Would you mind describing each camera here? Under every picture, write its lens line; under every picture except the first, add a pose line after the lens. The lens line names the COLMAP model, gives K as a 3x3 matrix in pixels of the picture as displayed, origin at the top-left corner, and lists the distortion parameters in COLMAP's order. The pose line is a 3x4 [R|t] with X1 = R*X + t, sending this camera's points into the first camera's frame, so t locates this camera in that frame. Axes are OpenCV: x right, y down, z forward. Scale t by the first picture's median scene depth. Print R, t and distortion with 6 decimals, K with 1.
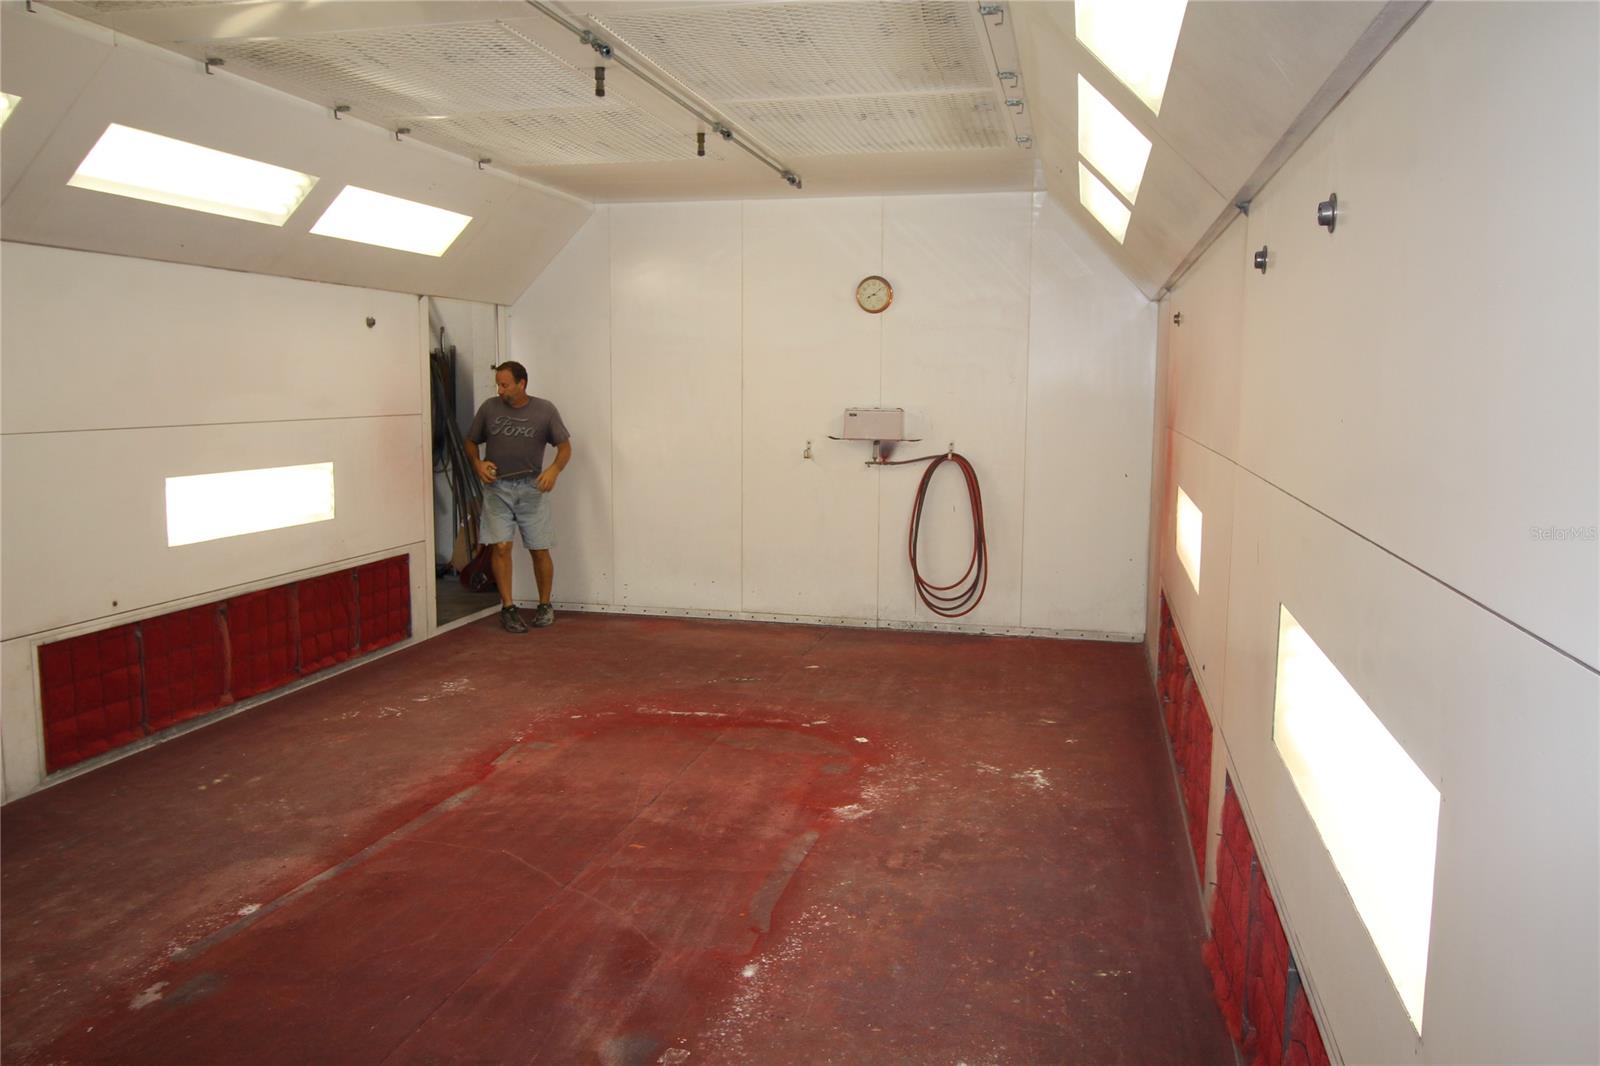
lens RADIAL K [[1175.6, 0, 801.4], [0, 1175.6, 514.9], [0, 0, 1]] dist [0.011815, -0.004618]
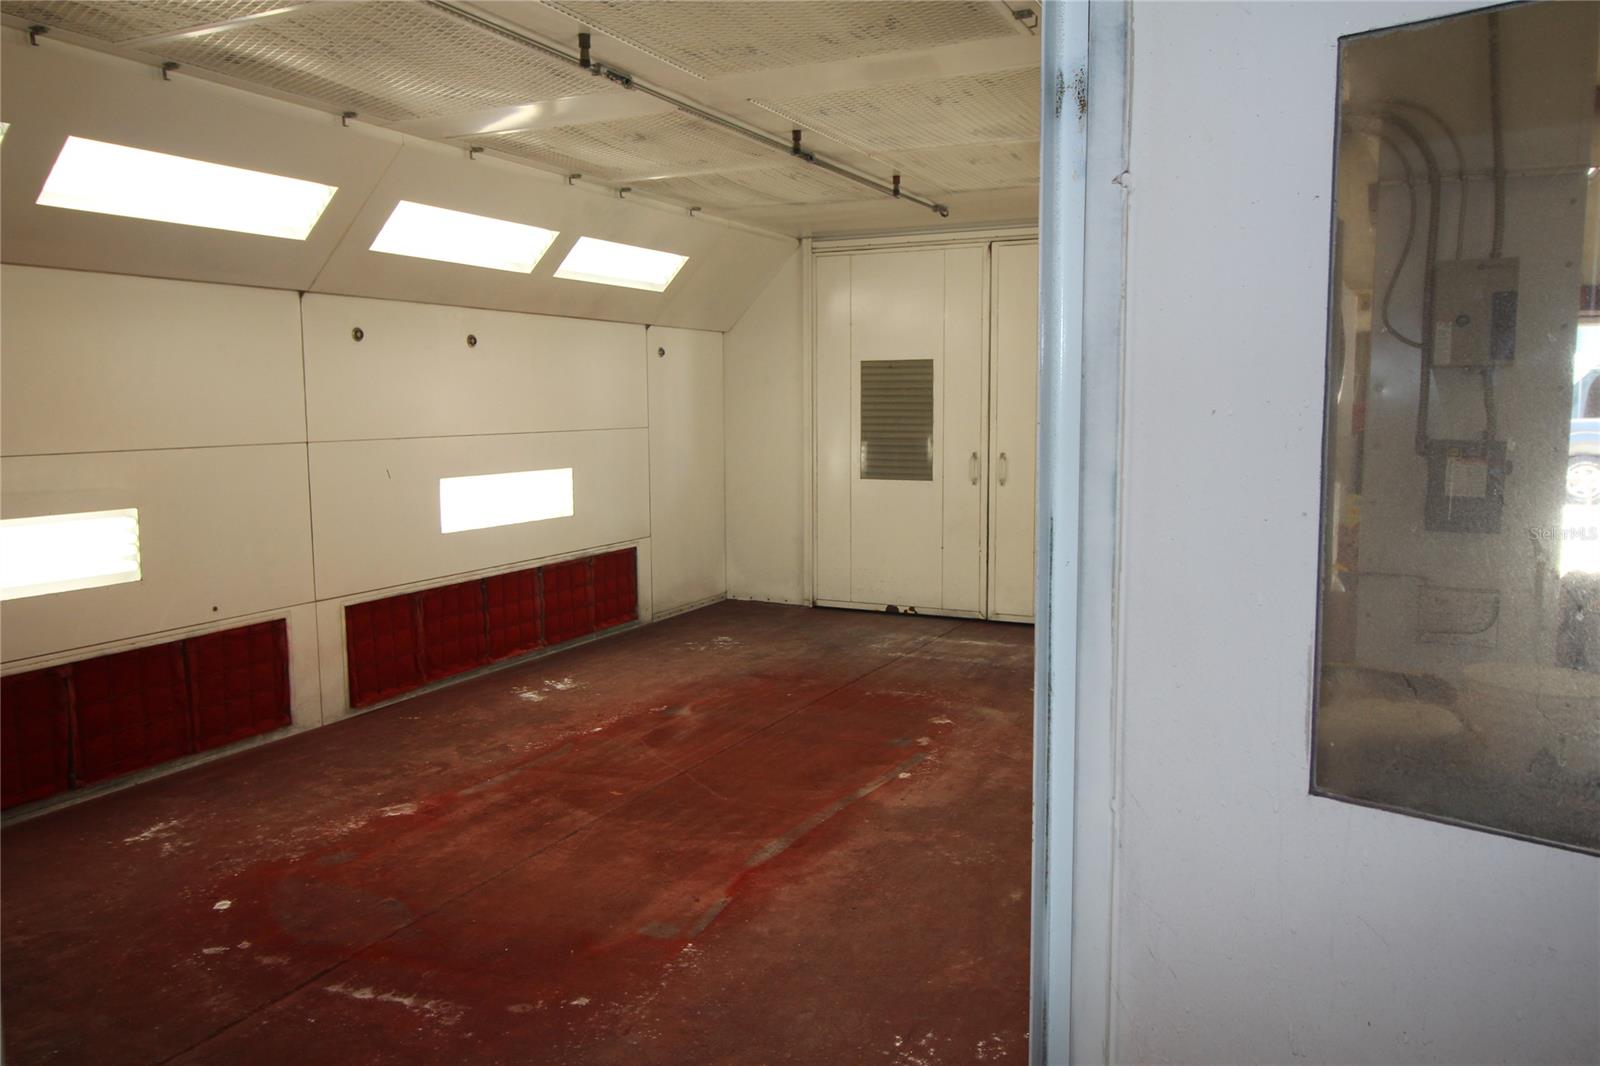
lens RADIAL K [[1175.6, 0, 801.4], [0, 1175.6, 514.9], [0, 0, 1]] dist [0.011815, -0.004618]
pose [[-0.977018, -0.025398, 0.211636, -0.513795], [0.021012, 0.976565, 0.214196, -0.215833], [-0.212116, 0.213721, -0.953588, 1.848939]]
